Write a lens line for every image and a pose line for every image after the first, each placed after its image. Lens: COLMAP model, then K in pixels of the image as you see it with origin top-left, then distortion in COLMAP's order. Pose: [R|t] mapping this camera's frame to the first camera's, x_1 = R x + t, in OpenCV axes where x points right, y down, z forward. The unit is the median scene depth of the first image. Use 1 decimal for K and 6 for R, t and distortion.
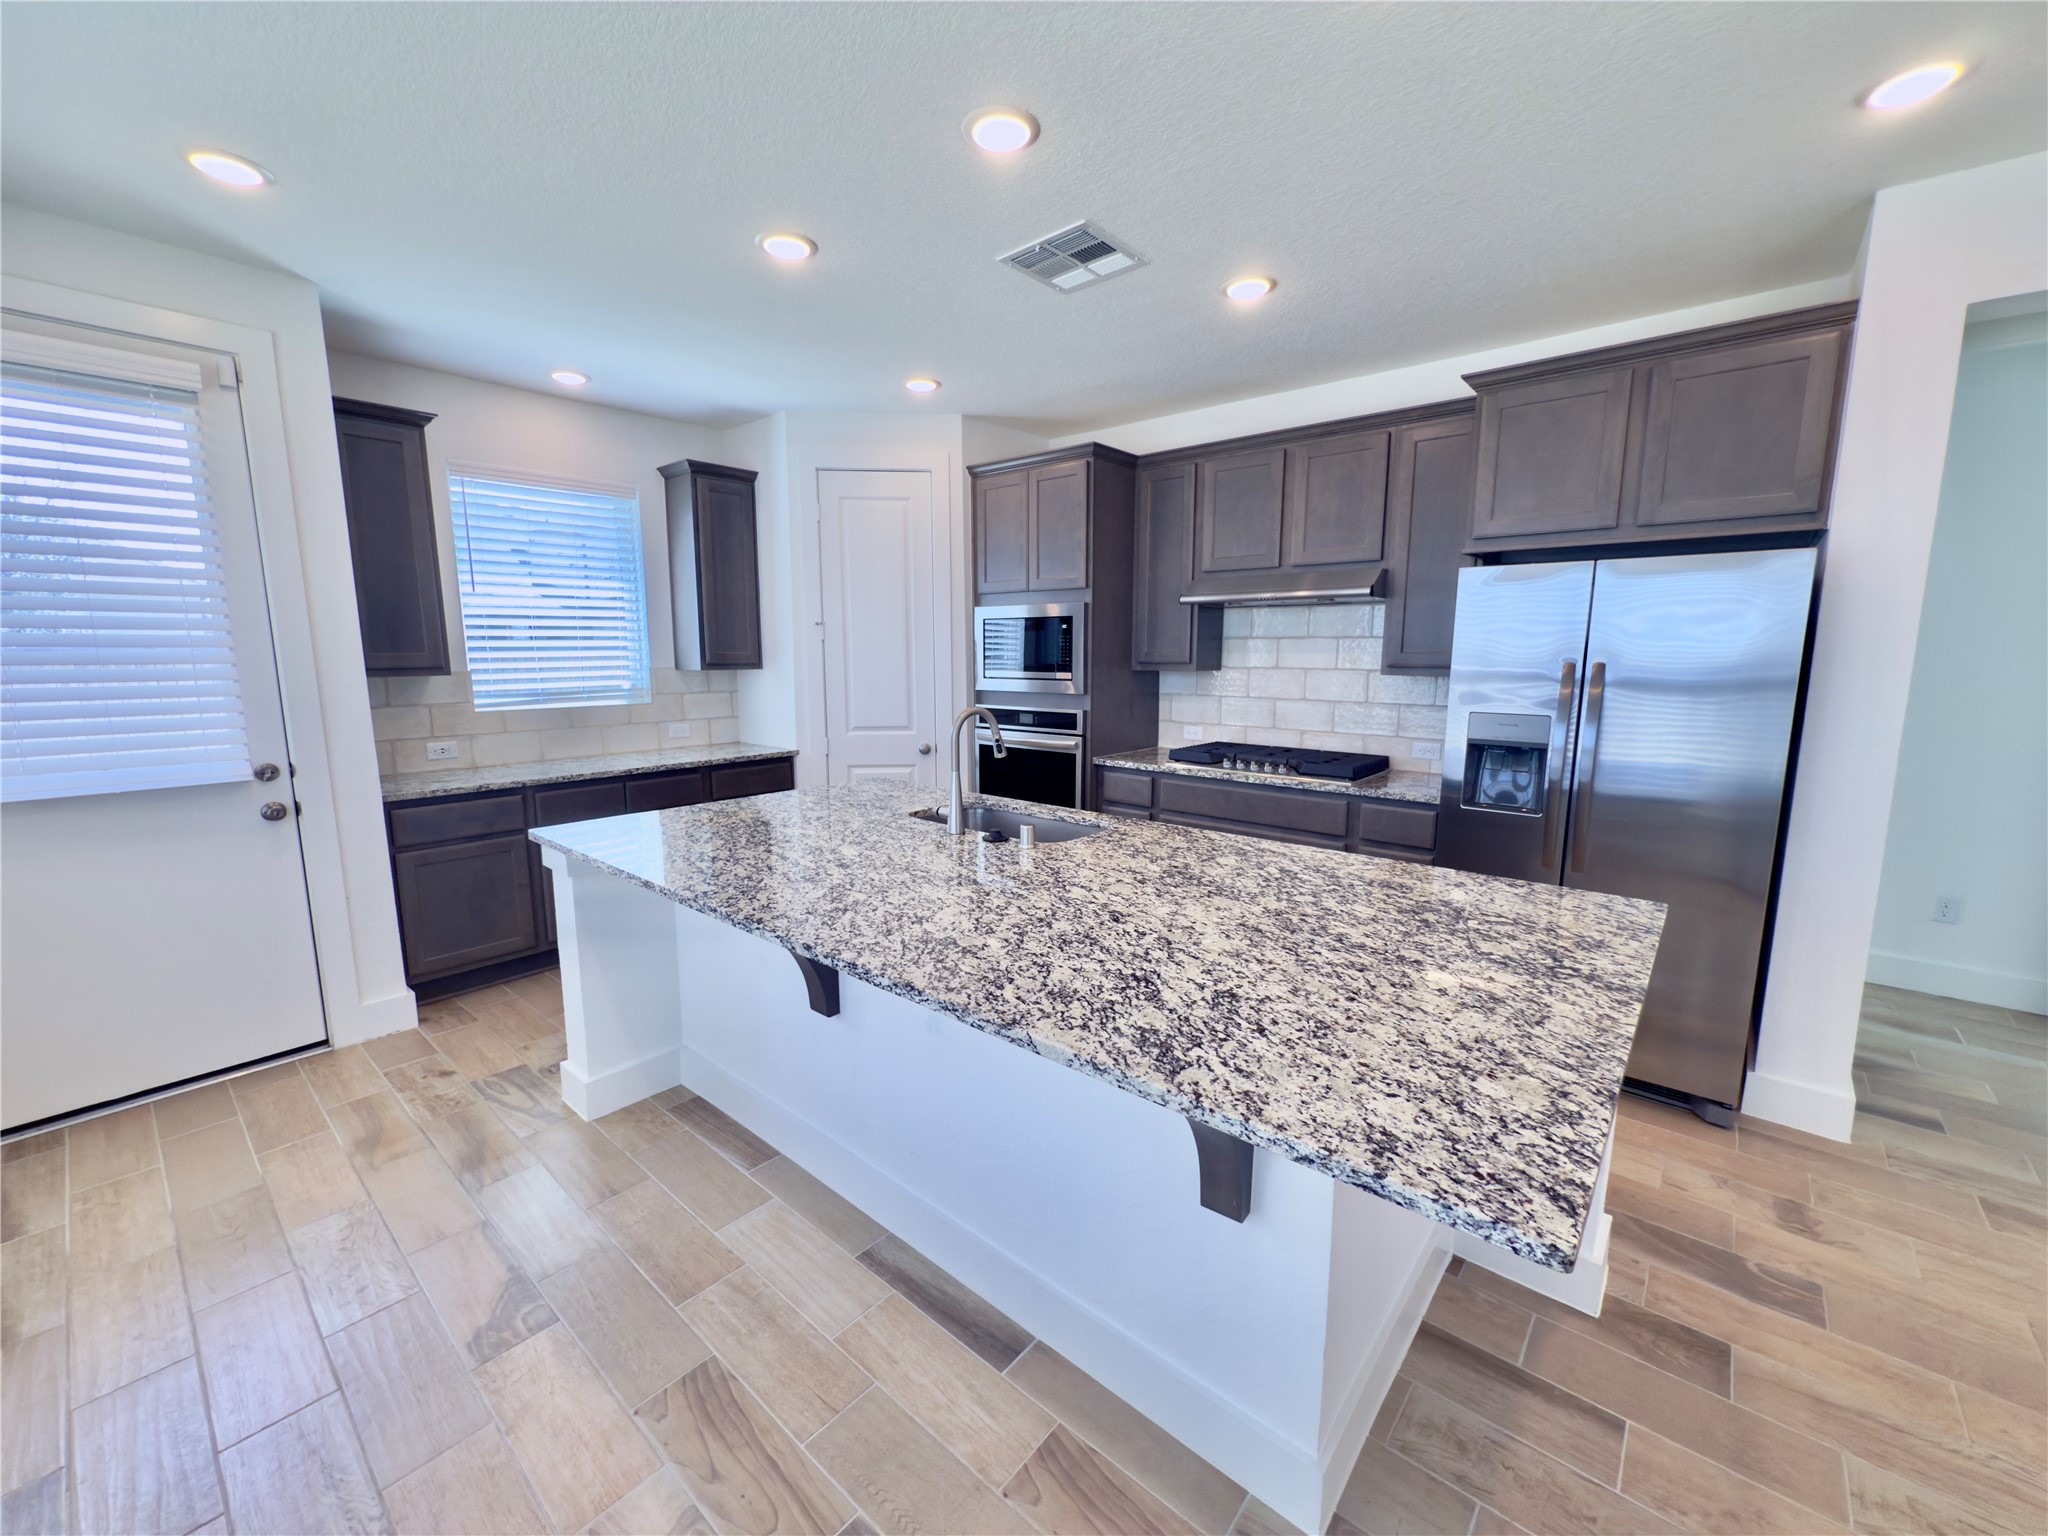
lens RADIAL K [[817.8, 0, 1024.0], [0, 817.8, 768.0], [0, 0, 1]] dist [-0.000444, -0.000239]
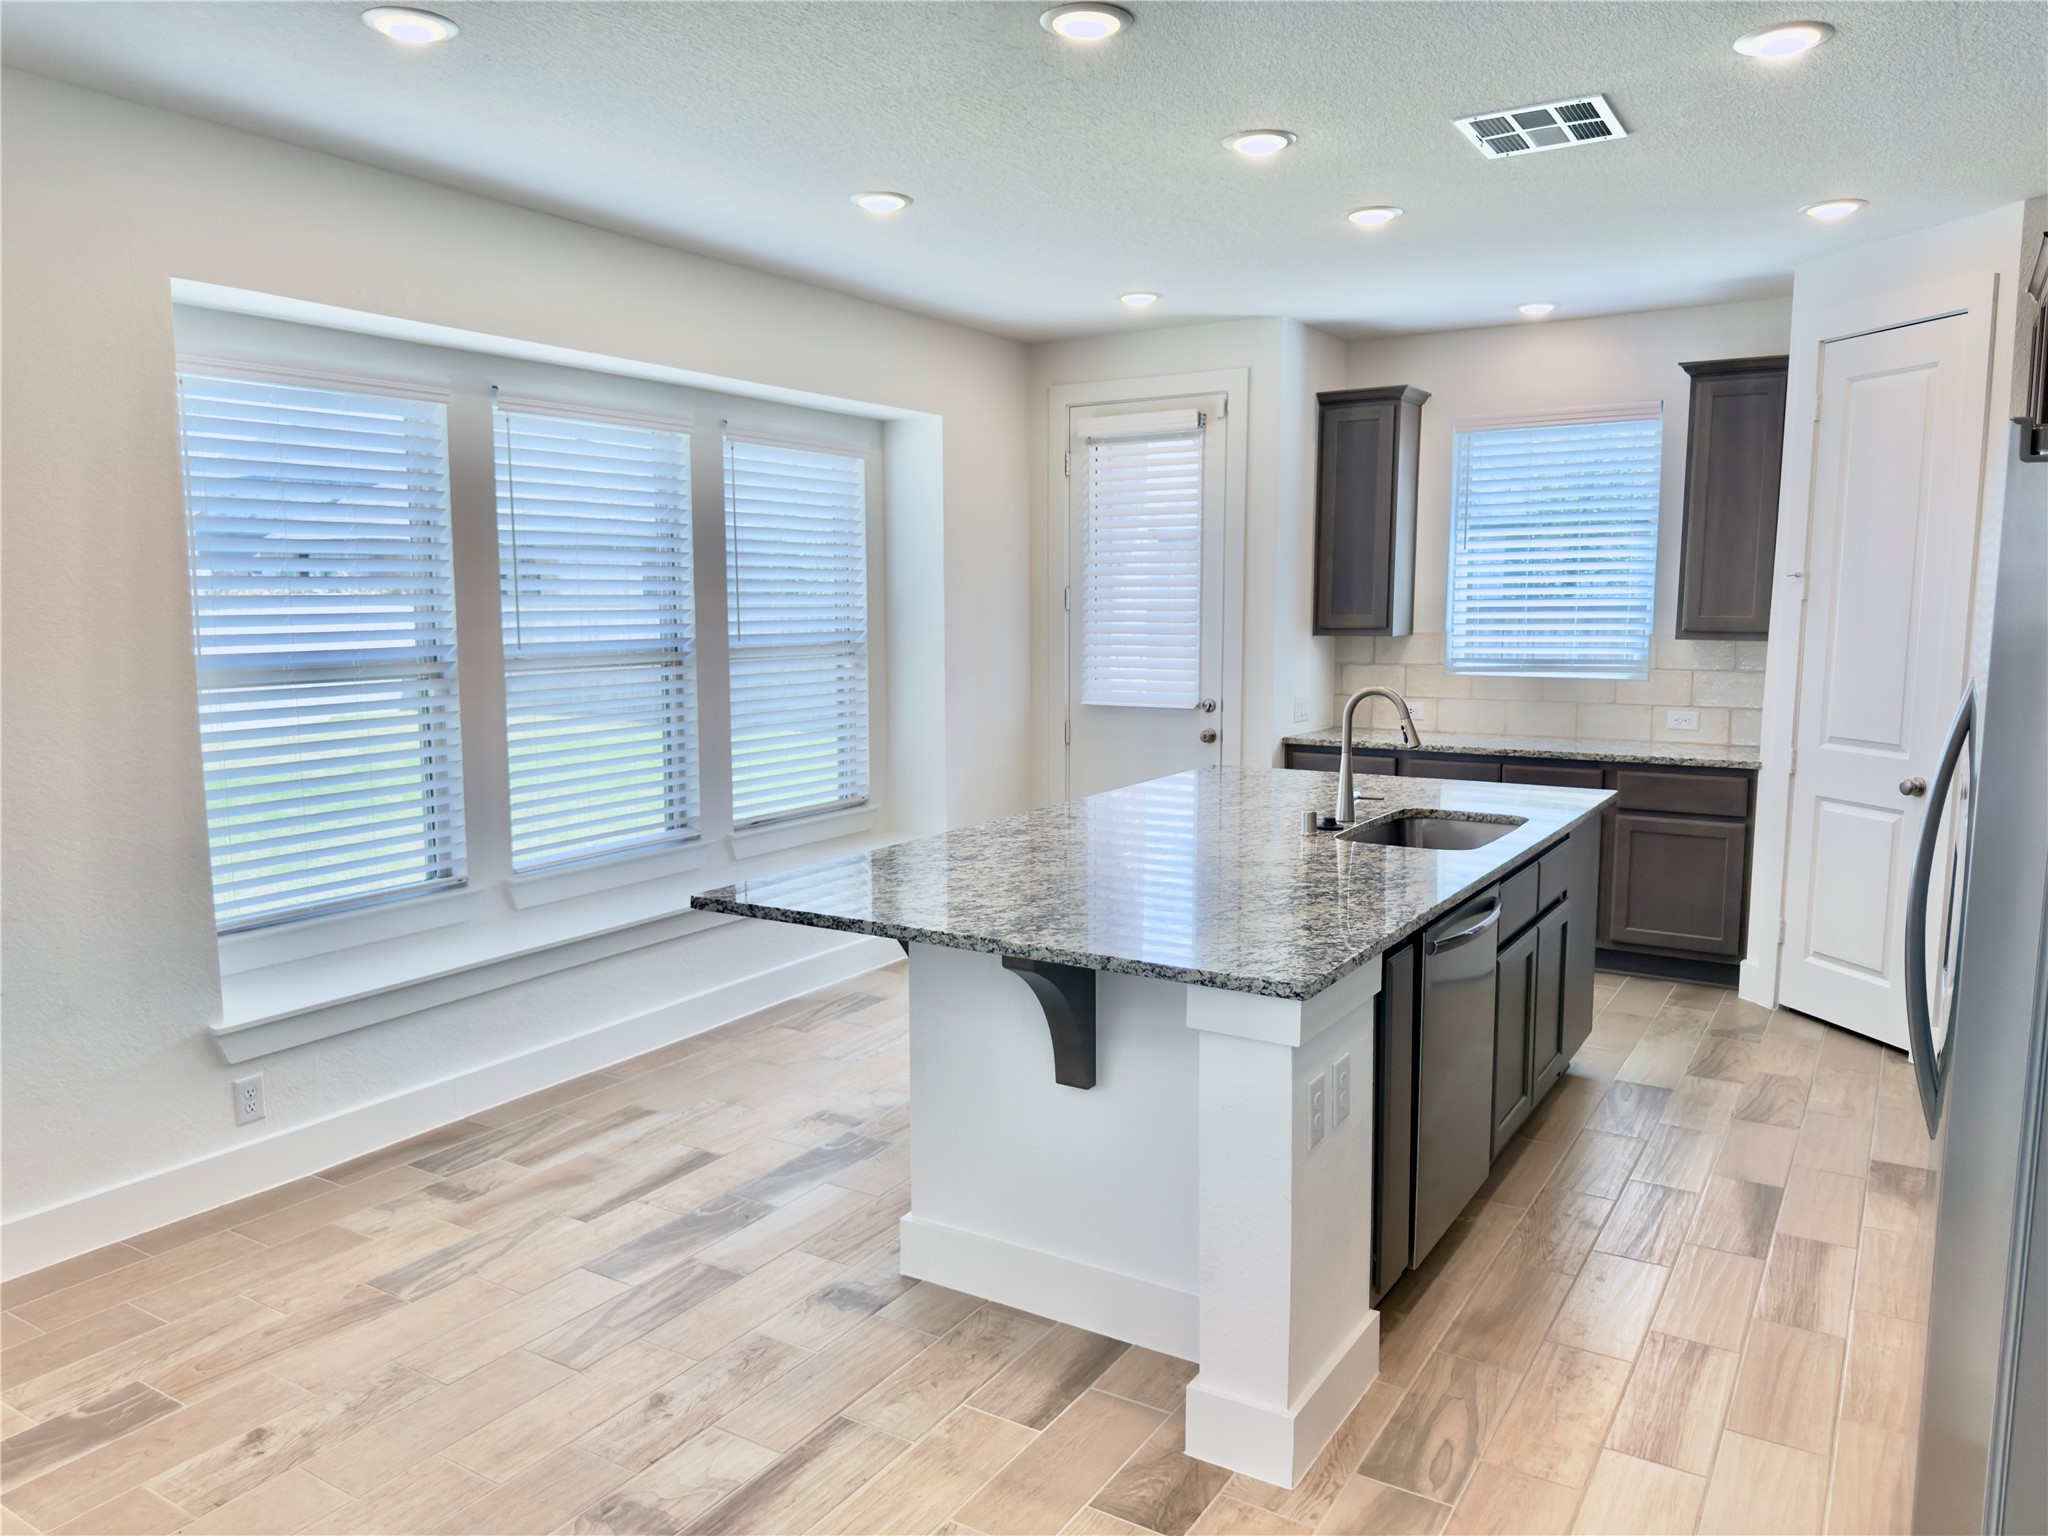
lens RADIAL K [[1441.4, 0, 1024.0], [0, 1441.4, 768.0], [0, 0, 1]] dist [0.159199, -0.301702]
pose [[0.155144, 0.117302, -0.980903, 1.043308], [-0.142582, 0.985188, 0.095263, -0.059282], [0.977548, 0.125080, 0.169572, 0.263342]]
